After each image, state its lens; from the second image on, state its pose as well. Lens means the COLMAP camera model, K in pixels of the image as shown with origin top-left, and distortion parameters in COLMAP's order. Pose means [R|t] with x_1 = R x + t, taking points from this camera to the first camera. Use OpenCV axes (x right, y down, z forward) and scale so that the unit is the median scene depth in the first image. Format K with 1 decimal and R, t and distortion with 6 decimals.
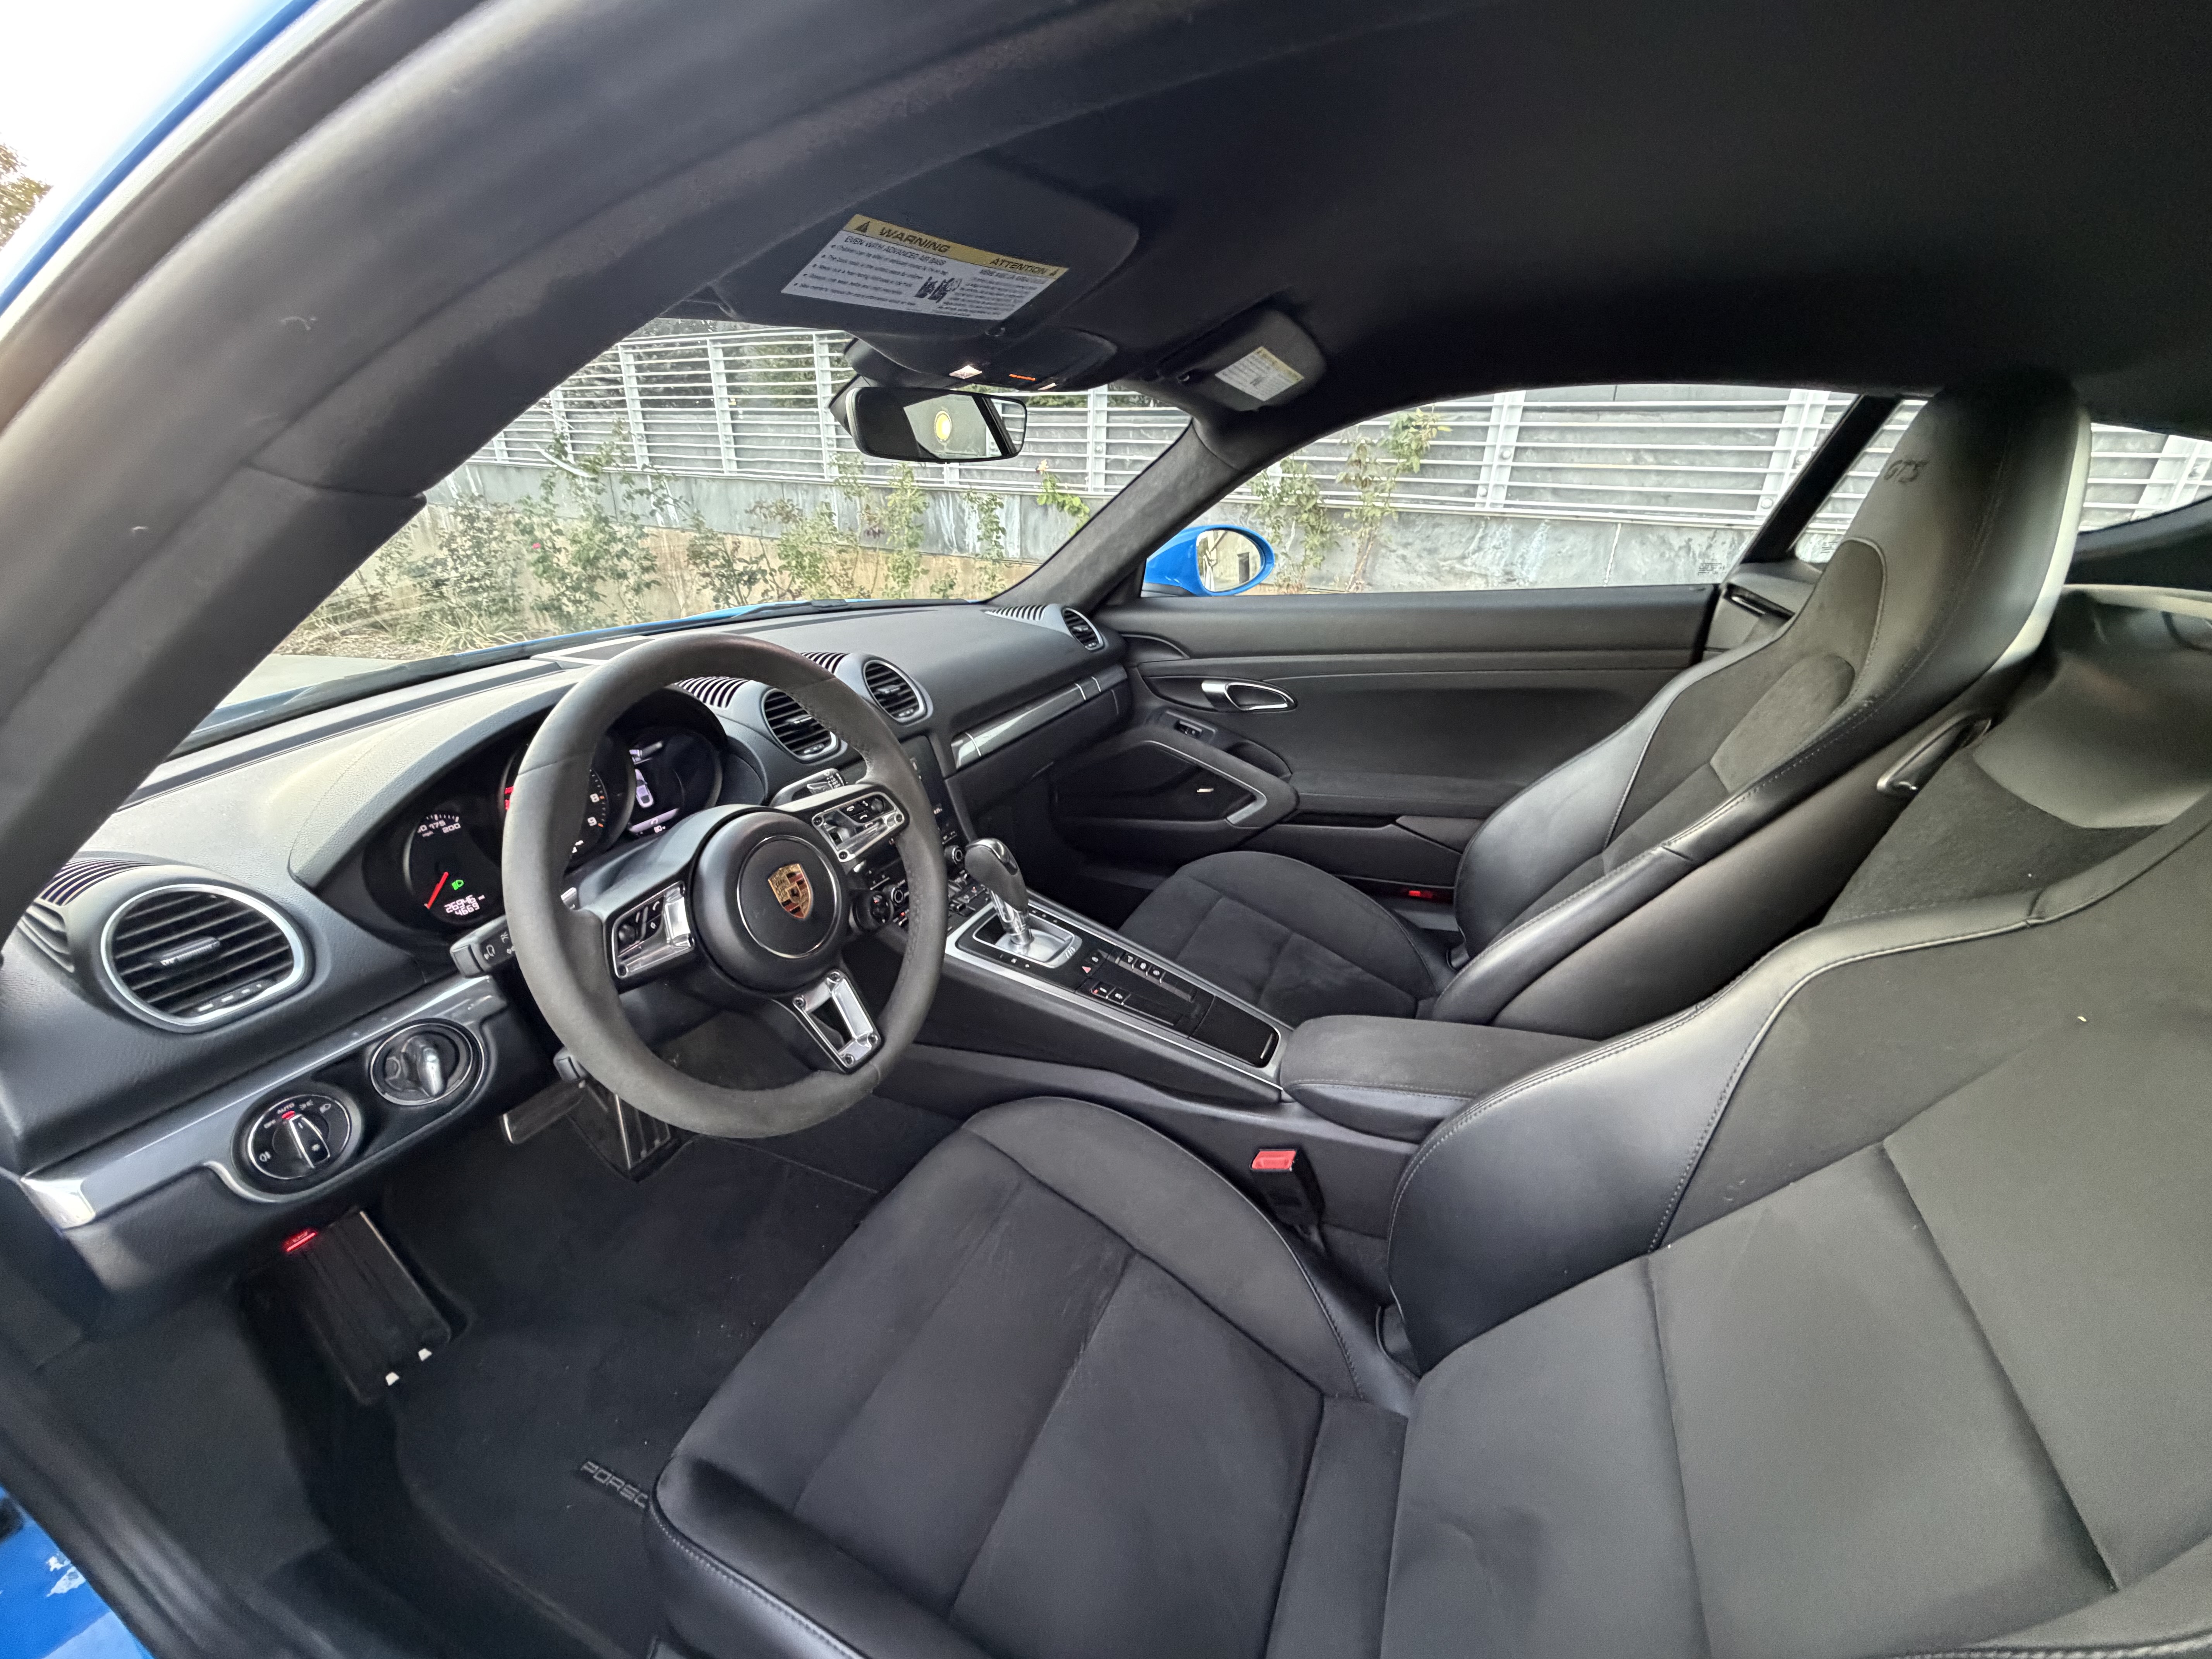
lens RADIAL K [[898.6, 0, 1109.7], [0, 898.6, 836.9], [0, 0, 1]] dist [0.001318, 0.000044]
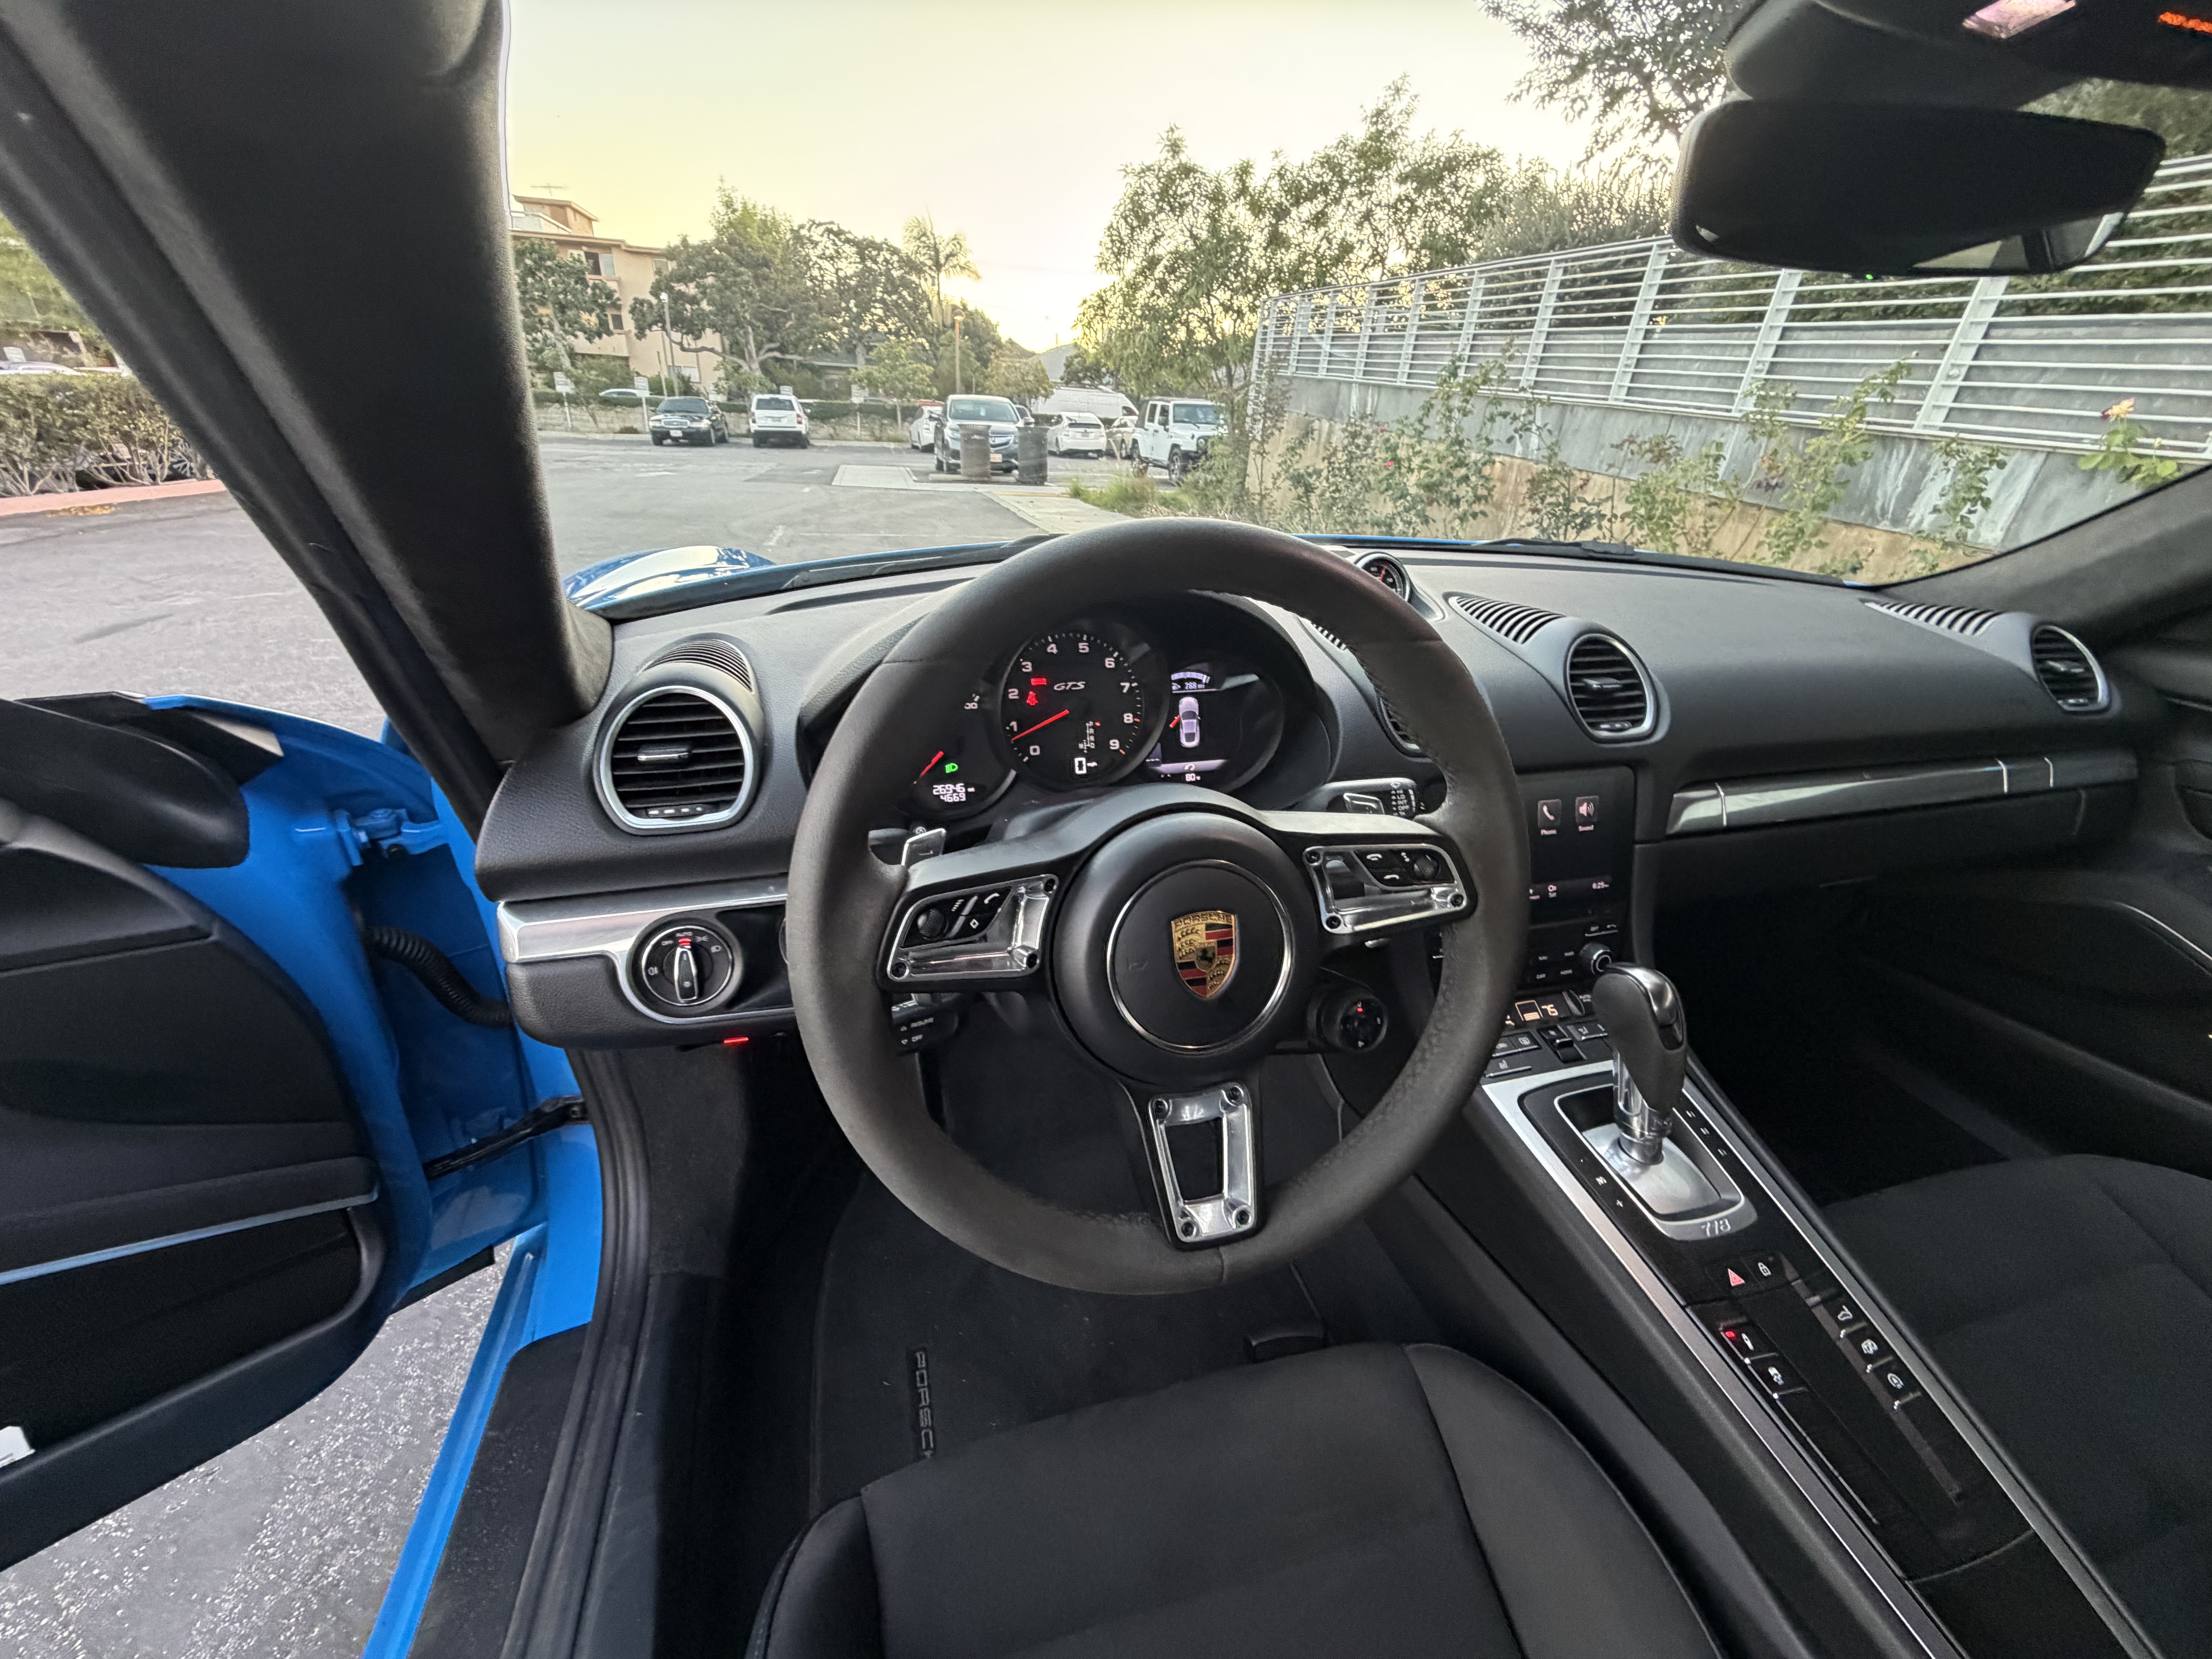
lens RADIAL K [[898.6, 0, 1085.7], [0, 898.6, 827.1], [0, 0, 1]] dist [0.001318, 0.000044]
pose [[0.637995, 0.367429, -0.676726, -0.007720], [-0.331989, 0.924195, 0.188804, -0.065816], [0.694799, 0.104209, 0.711614, 0.286593]]
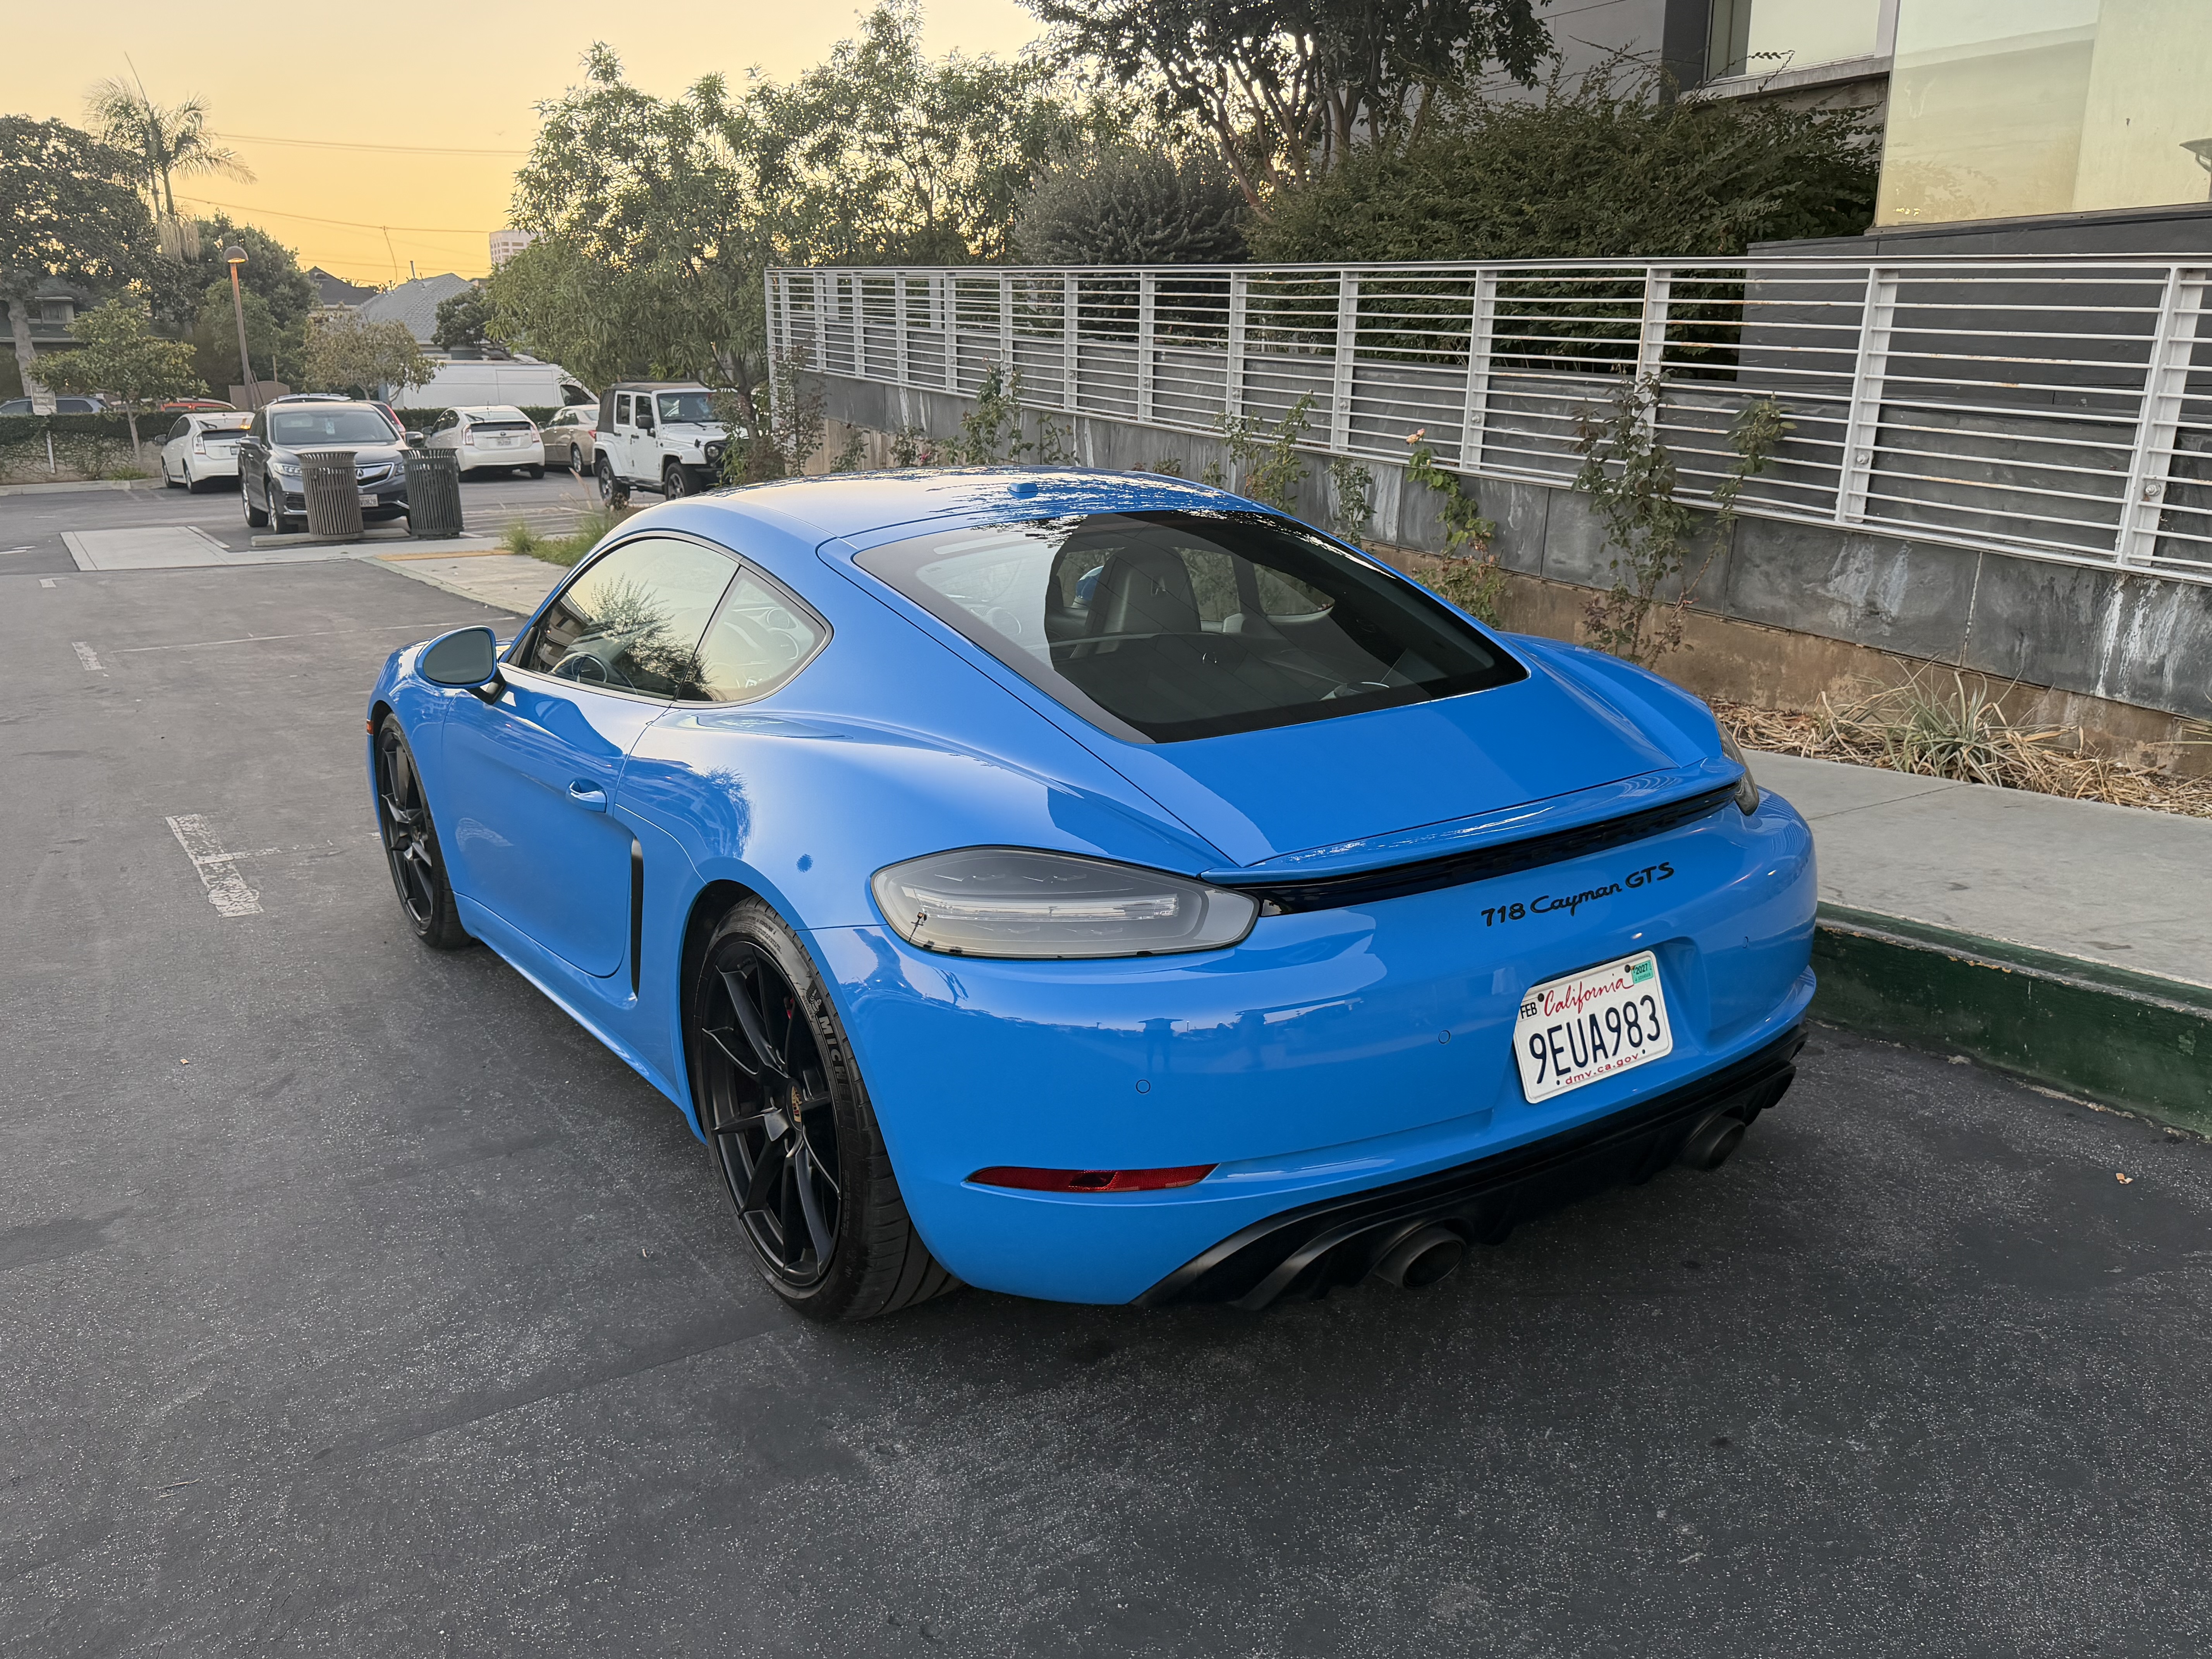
lens RADIAL K [[1730.9, 0, 1080.3], [0, 1730.9, 830.7], [0, 0, 1]] dist [0.054499, -0.053933]
pose [[0.850919, 0.139473, -0.506443, 2.278249], [-0.189686, 0.980639, -0.048641, 0.360075], [0.489854, 0.137454, 0.860900, -2.137871]]
